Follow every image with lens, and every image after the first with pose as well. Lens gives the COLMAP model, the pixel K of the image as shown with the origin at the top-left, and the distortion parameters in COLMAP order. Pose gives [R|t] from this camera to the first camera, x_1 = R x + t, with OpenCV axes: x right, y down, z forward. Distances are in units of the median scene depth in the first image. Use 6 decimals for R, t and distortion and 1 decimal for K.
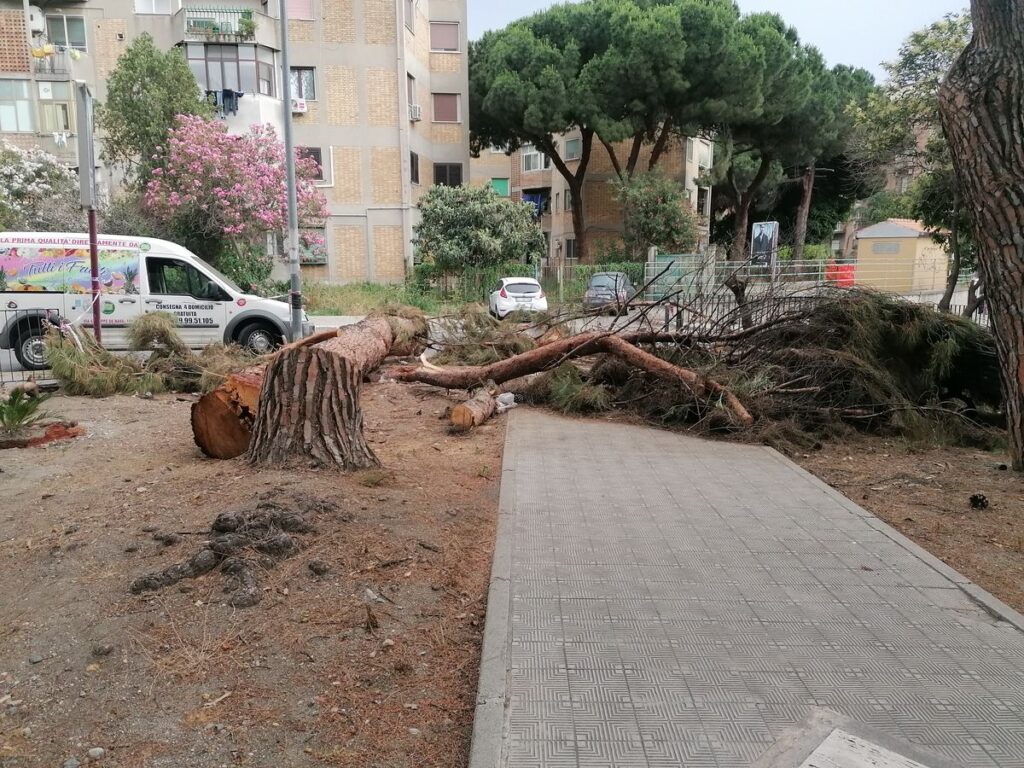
lens RADIAL K [[770.7, 0, 499.9], [0, 770.7, 382.8], [0, 0, 1]] dist [0.122081, -0.150143]
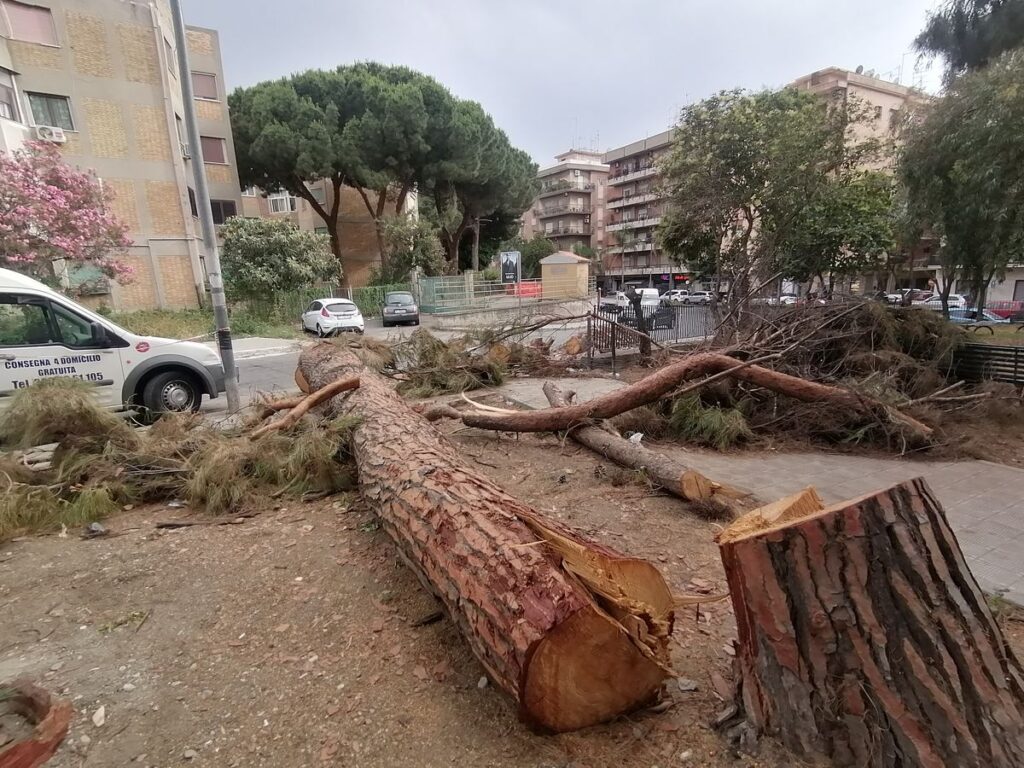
lens RADIAL K [[521.0, 0, 510.2], [0, 521.0, 393.9], [0, 0, 1]] dist [0.020471, -0.000896]
pose [[0.881499, -0.126843, 0.454831, -0.091316], [0.102179, 0.991662, 0.078523, -0.022165], [-0.460999, -0.022744, 0.887109, 0.136719]]
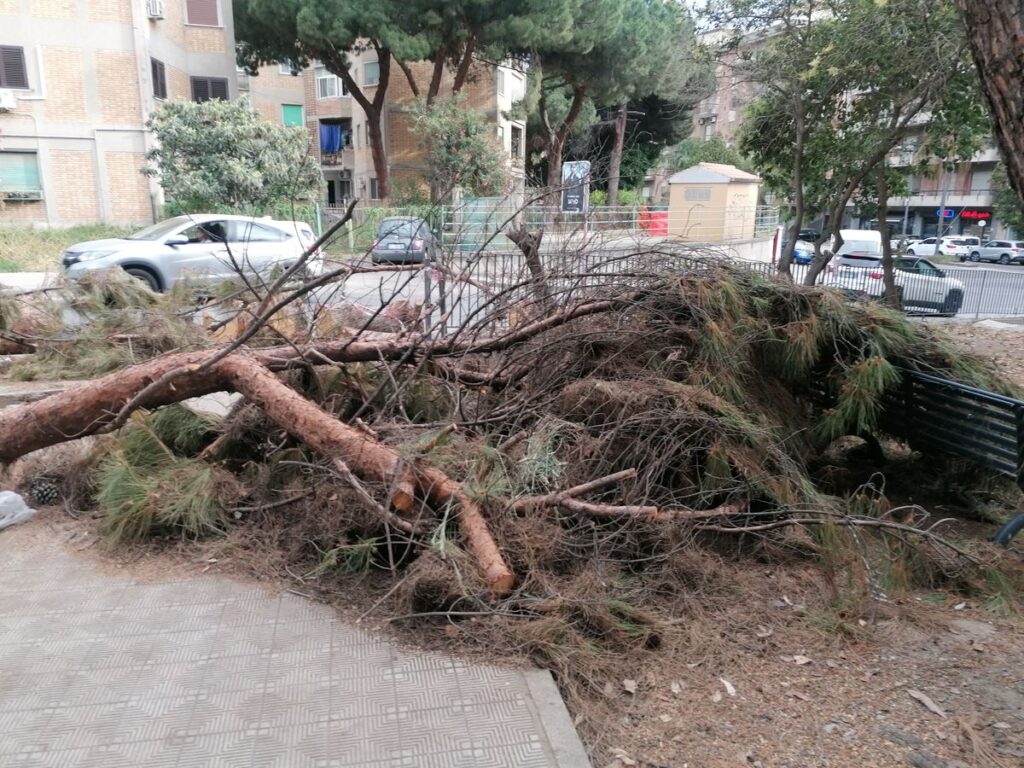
lens RADIAL K [[770.7, 0, 499.9], [0, 770.7, 382.8], [0, 0, 1]] dist [0.122081, -0.150143]
pose [[0.975920, -0.036892, 0.214988, 0.047904], [0.021676, 0.997118, 0.072710, -0.018747], [-0.217051, -0.066299, 0.973906, 0.123584]]
